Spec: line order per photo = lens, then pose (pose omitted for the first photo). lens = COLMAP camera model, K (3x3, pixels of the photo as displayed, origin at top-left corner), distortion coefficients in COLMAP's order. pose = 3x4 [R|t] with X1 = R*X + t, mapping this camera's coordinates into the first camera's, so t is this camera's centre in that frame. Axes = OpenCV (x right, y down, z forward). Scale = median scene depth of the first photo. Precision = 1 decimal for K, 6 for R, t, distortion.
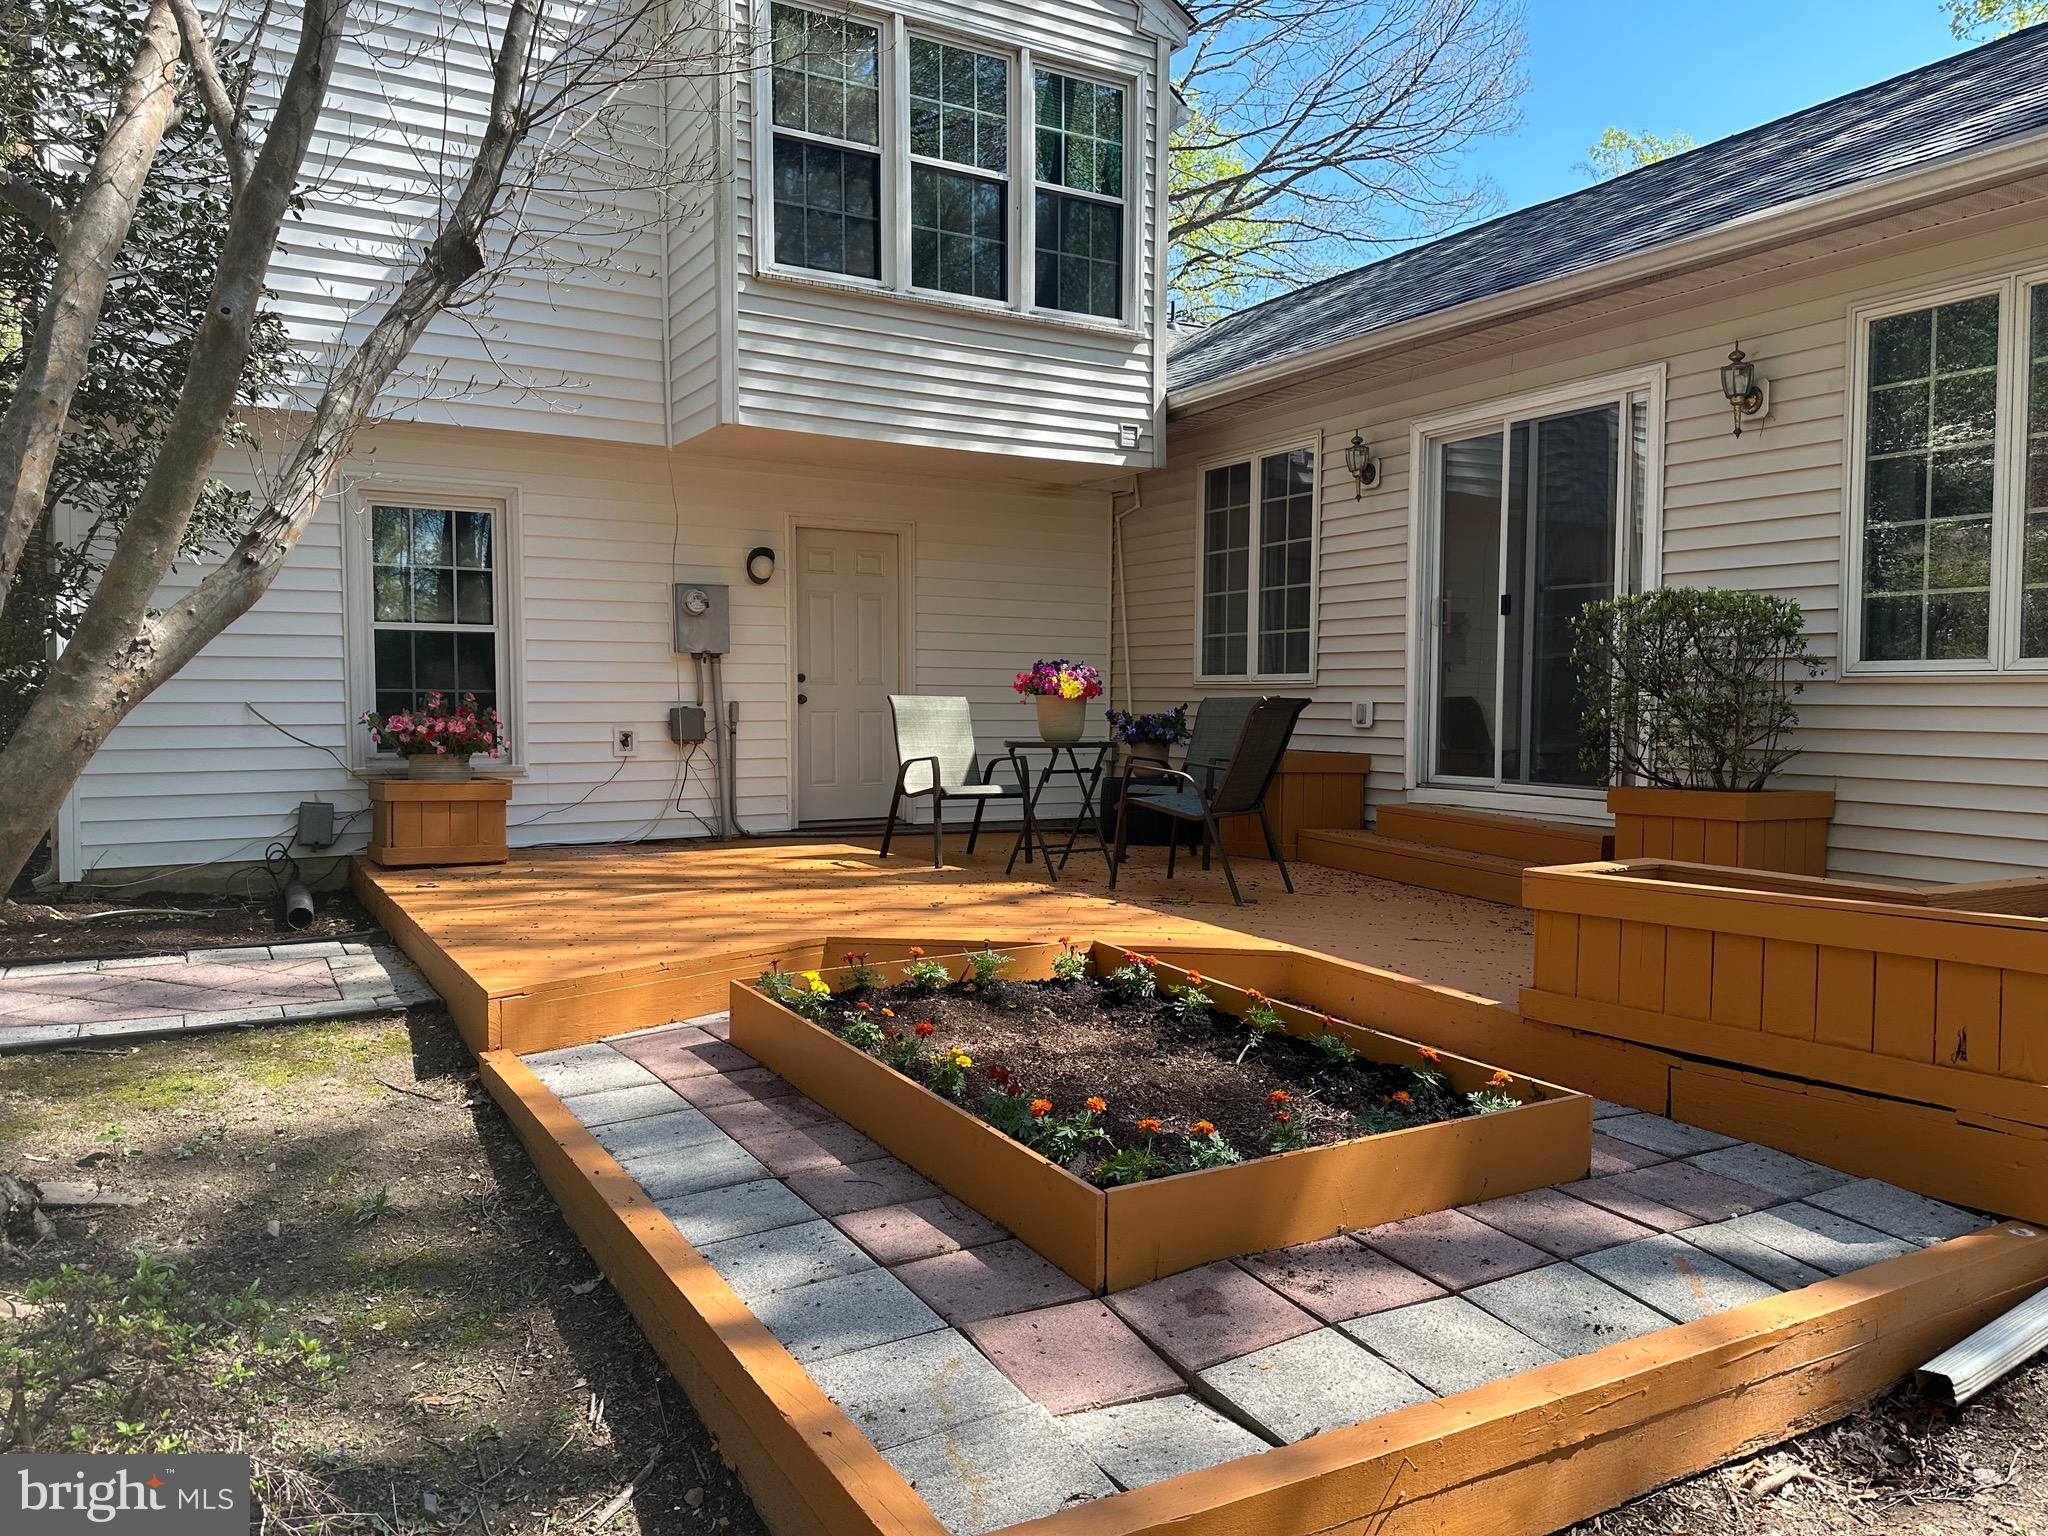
lens RADIAL K [[1445.1, 0, 1024.0], [0, 1445.1, 768.0], [0, 0, 1]] dist [0.099993, -0.153577]
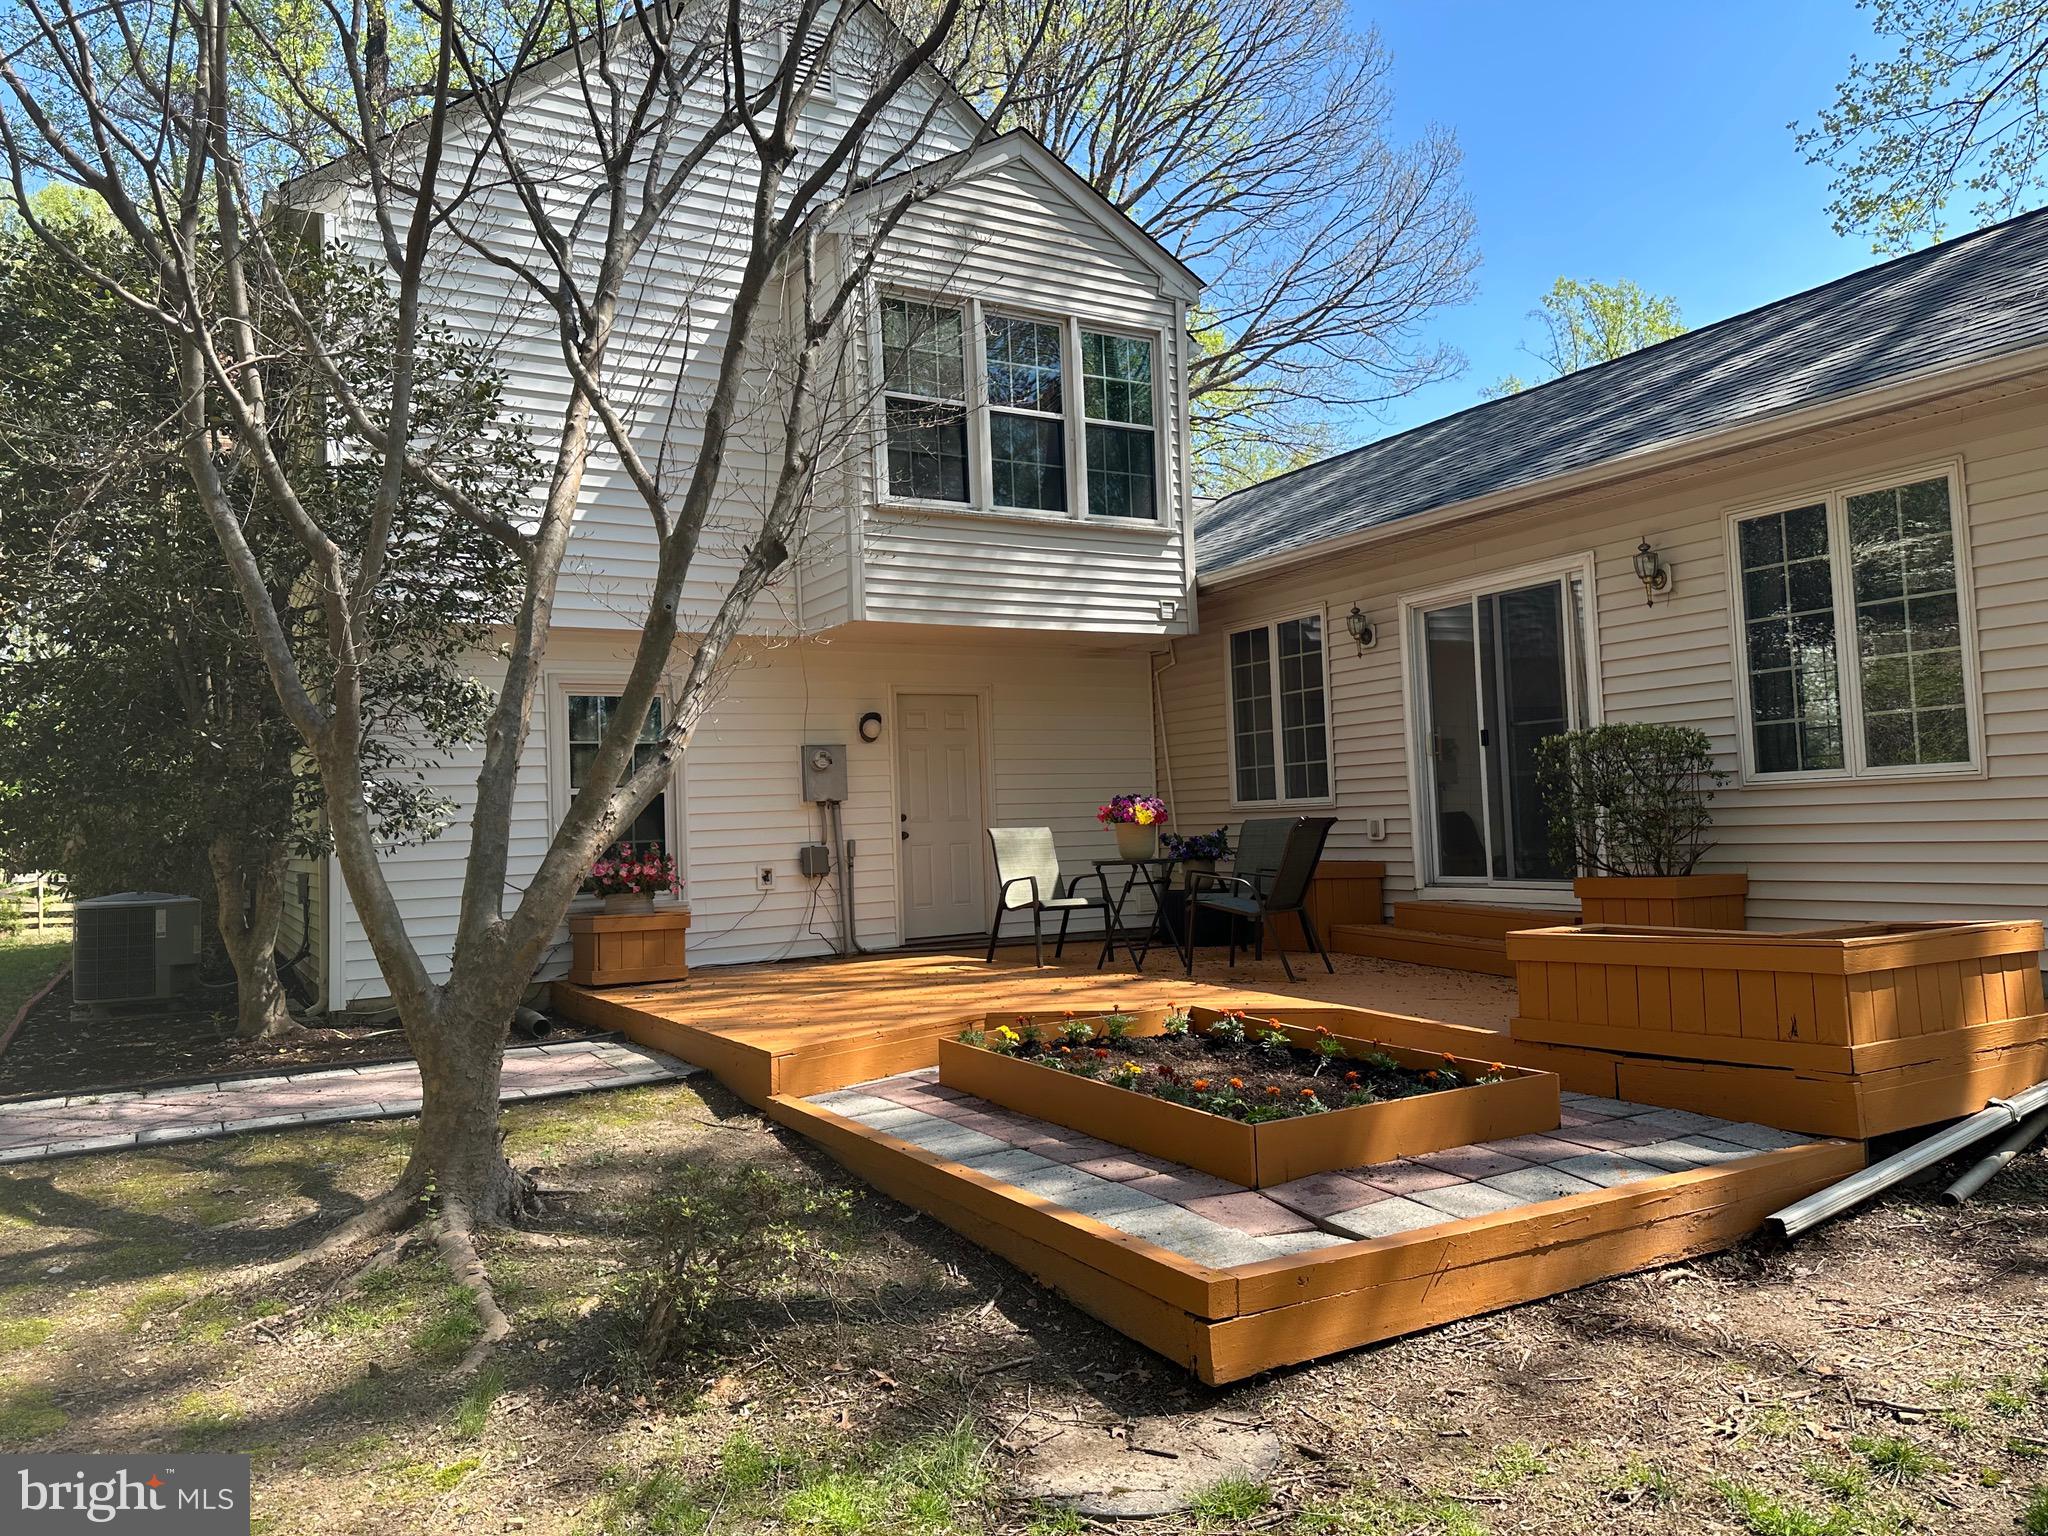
lens RADIAL K [[1437.5, 0, 1025.6], [0, 1437.5, 740.0], [0, 0, 1]] dist [0.192979, -0.404048]
pose [[0.999118, -0.041883, 0.003082, -0.070083], [0.041968, 0.993065, -0.109822, 0.011863], [0.001539, 0.109854, 0.993947, -0.252222]]
